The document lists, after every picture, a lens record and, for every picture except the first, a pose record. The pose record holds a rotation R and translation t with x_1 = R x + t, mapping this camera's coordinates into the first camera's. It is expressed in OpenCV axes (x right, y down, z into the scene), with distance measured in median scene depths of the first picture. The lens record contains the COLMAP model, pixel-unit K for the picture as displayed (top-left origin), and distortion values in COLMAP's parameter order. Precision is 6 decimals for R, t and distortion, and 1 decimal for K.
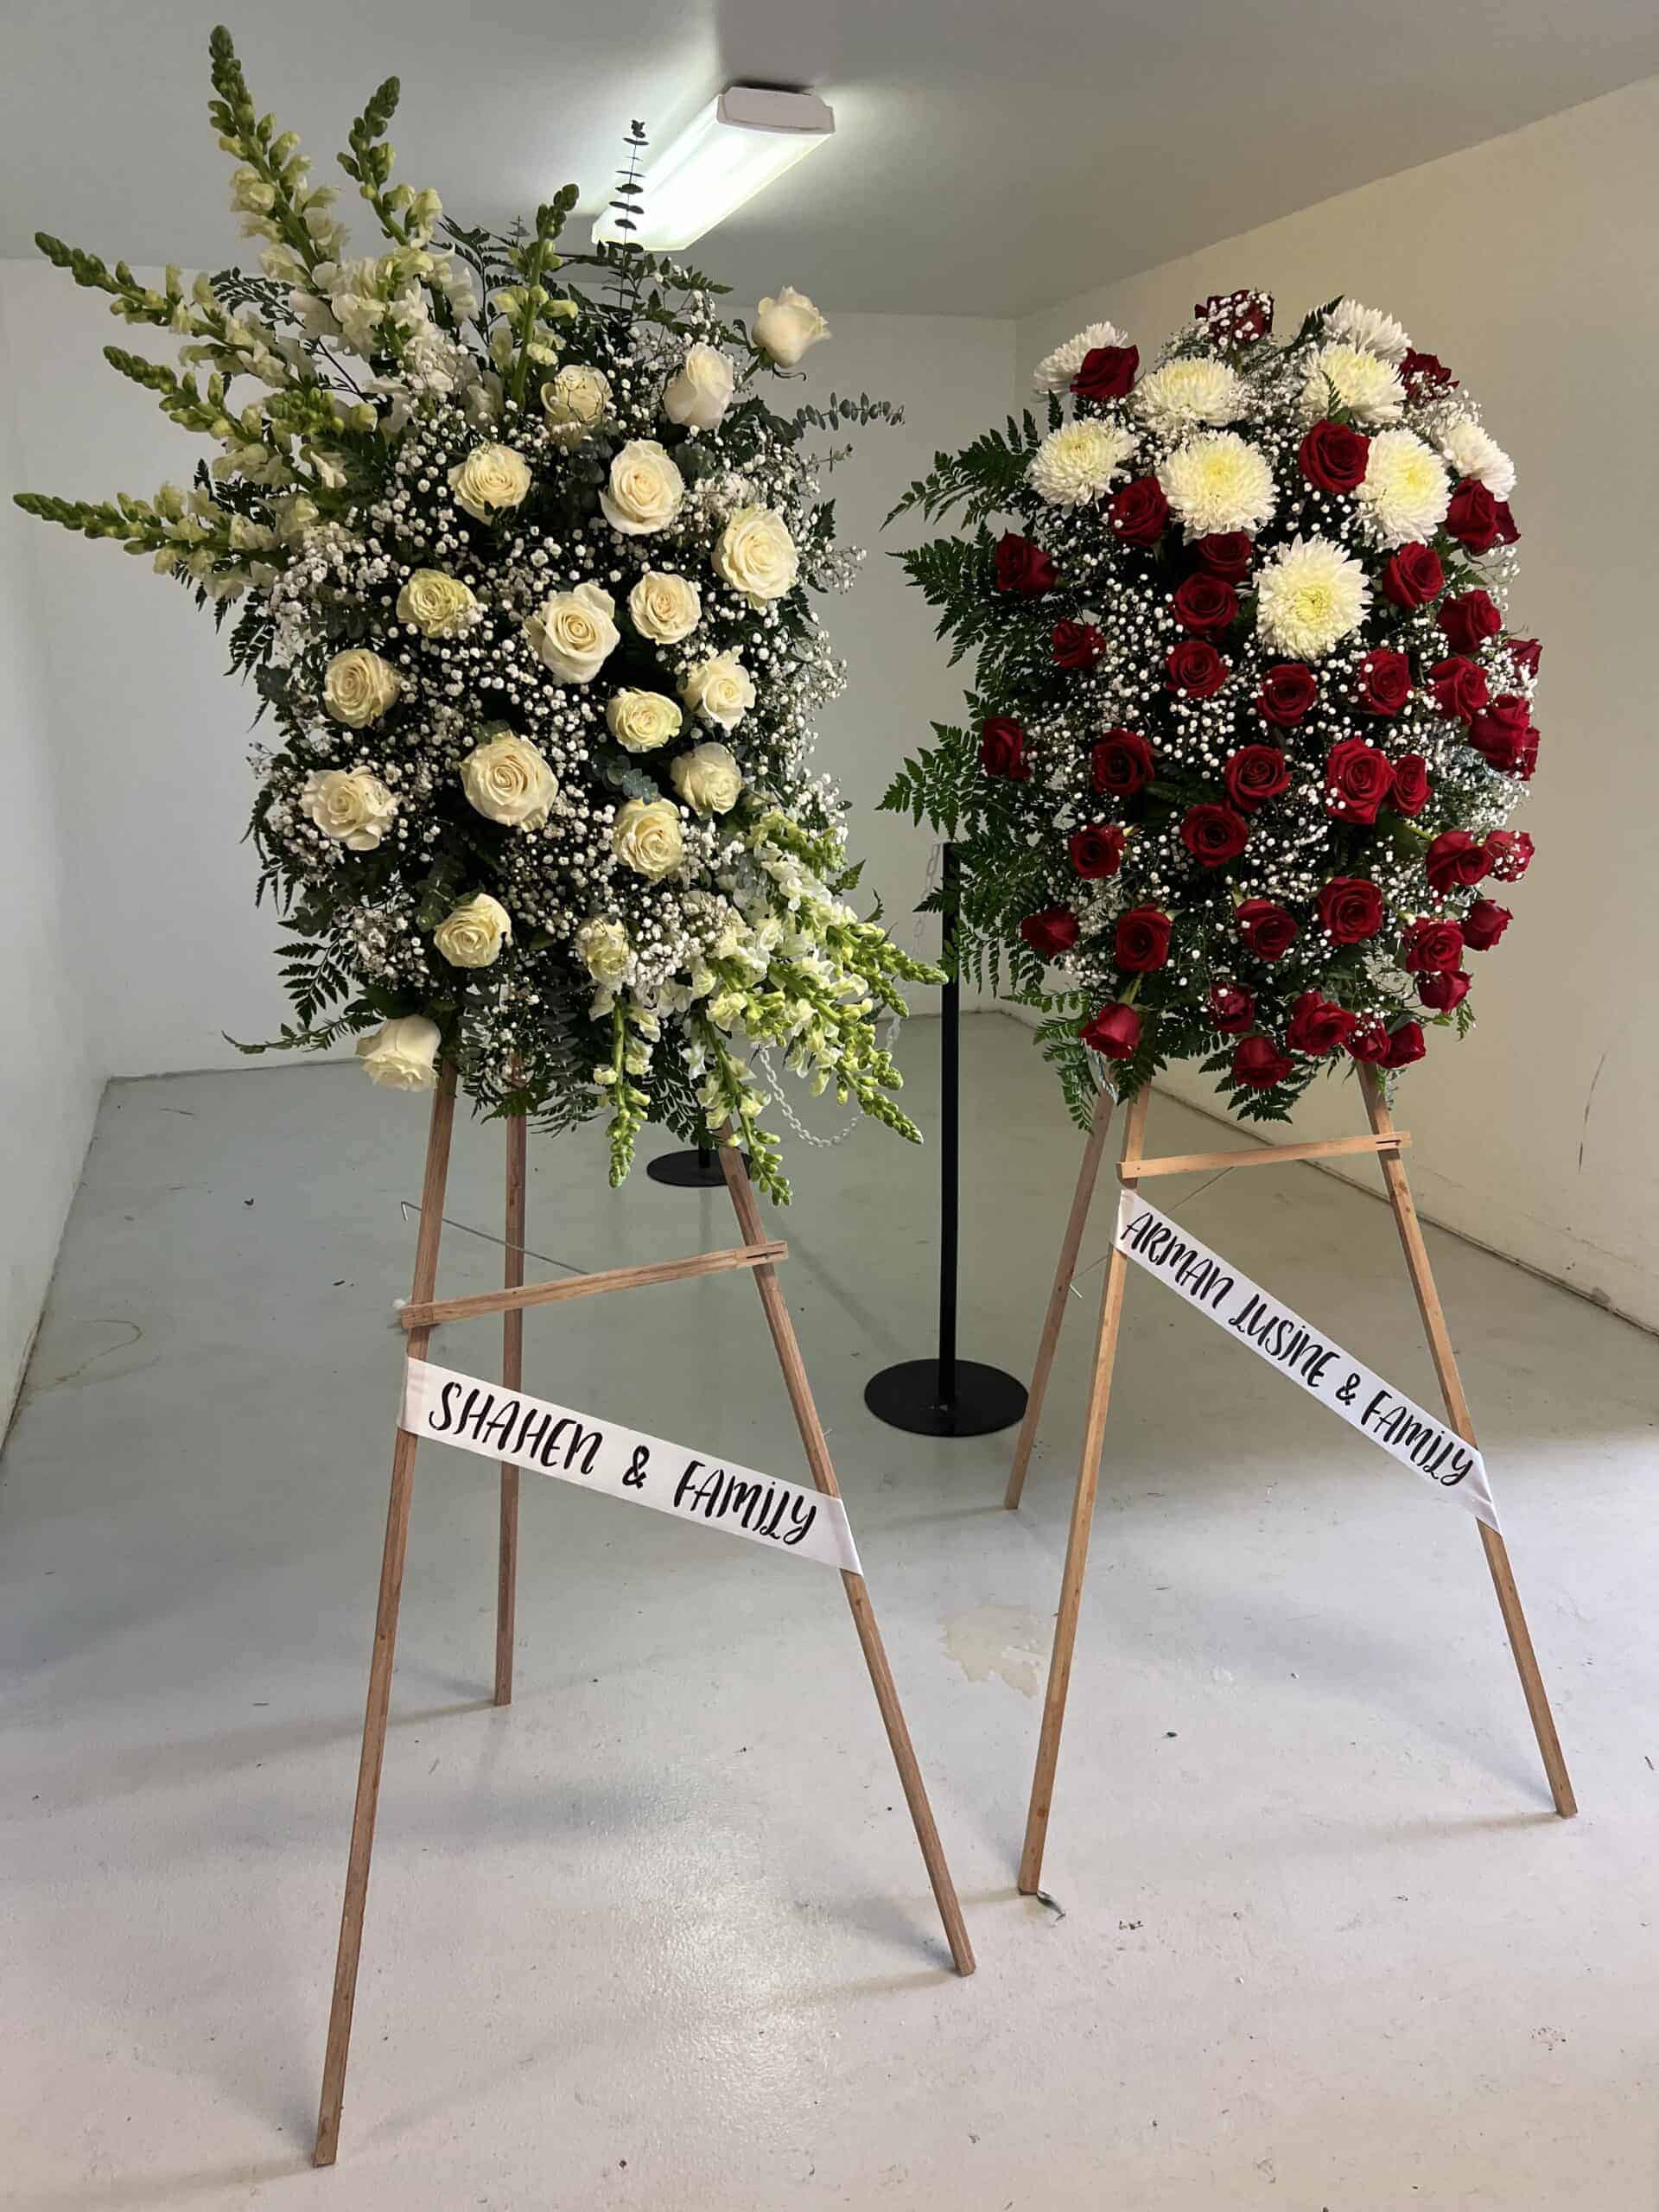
lens RADIAL K [[1677.7, 0, 844.7], [0, 1677.7, 1097.6], [0, 0, 1]] dist [0.051080, -0.055445]
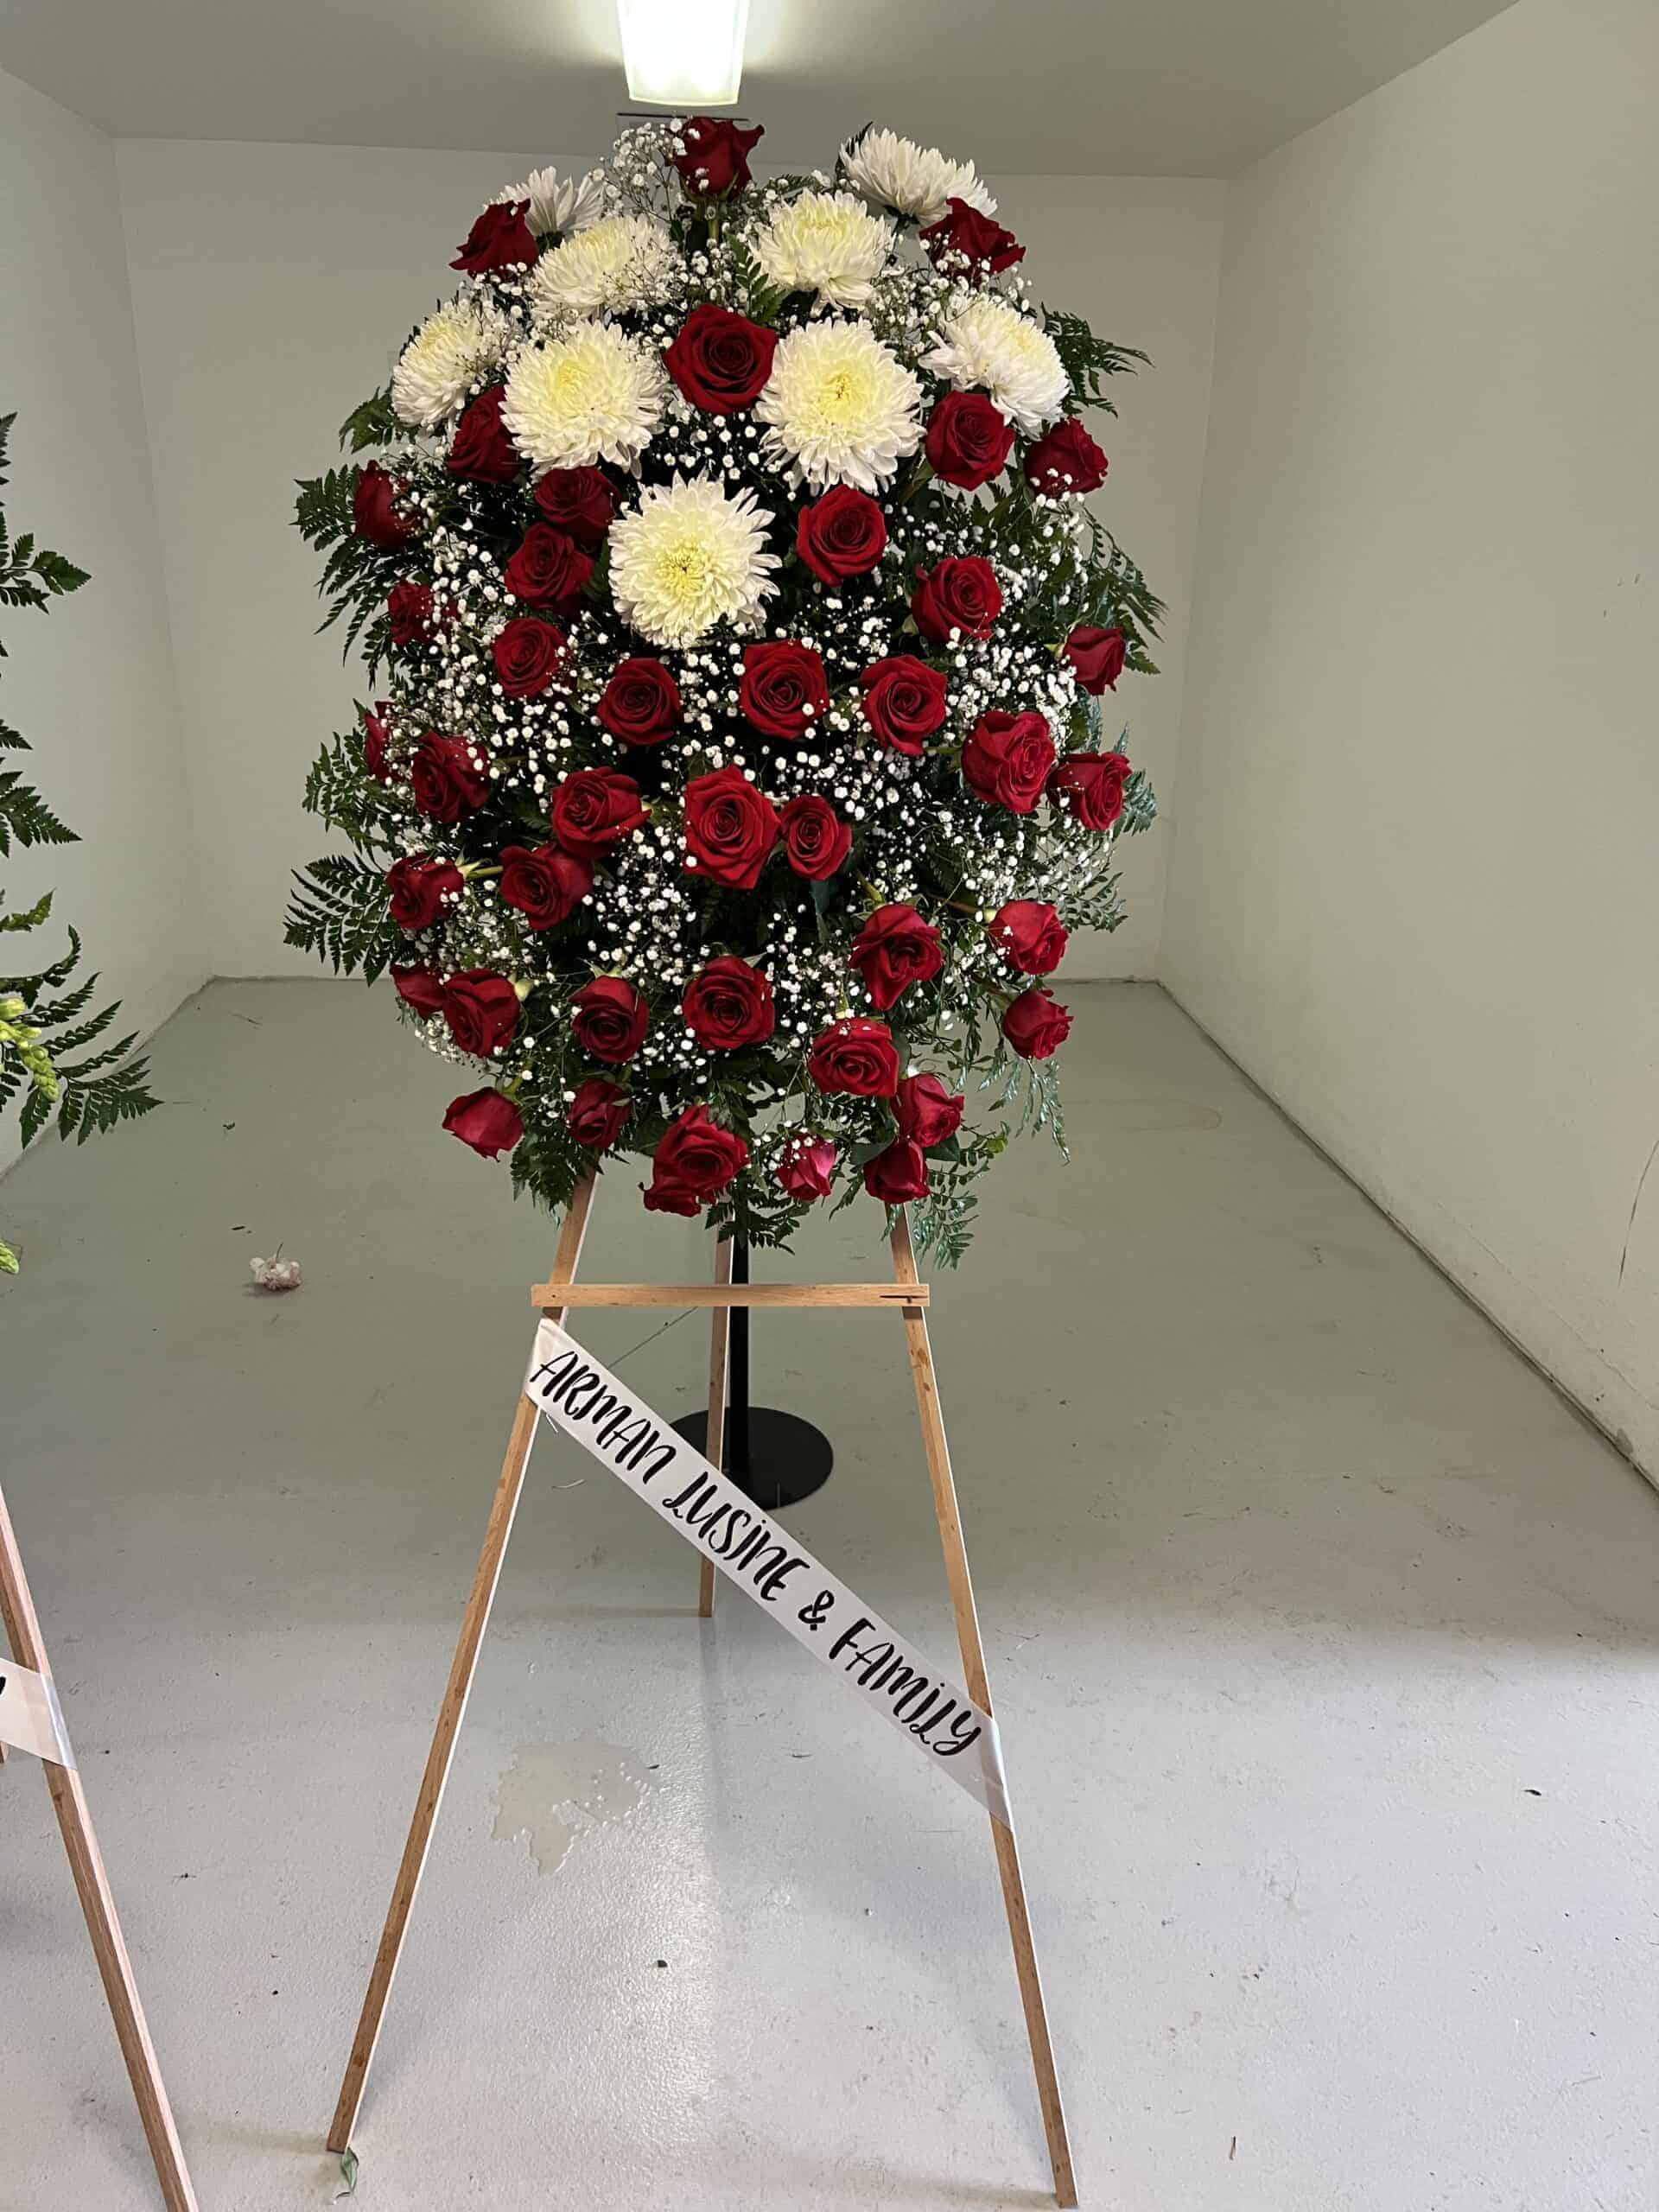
lens RADIAL K [[1677.7, 0, 826.5], [0, 1677.7, 1119.2], [0, 0, 1]] dist [0.051080, -0.055445]
pose [[0.966773, 0.107139, -0.232100, 0.523539], [-0.091369, 0.992782, 0.077693, -0.123966], [0.238749, -0.053905, 0.969584, 0.311806]]
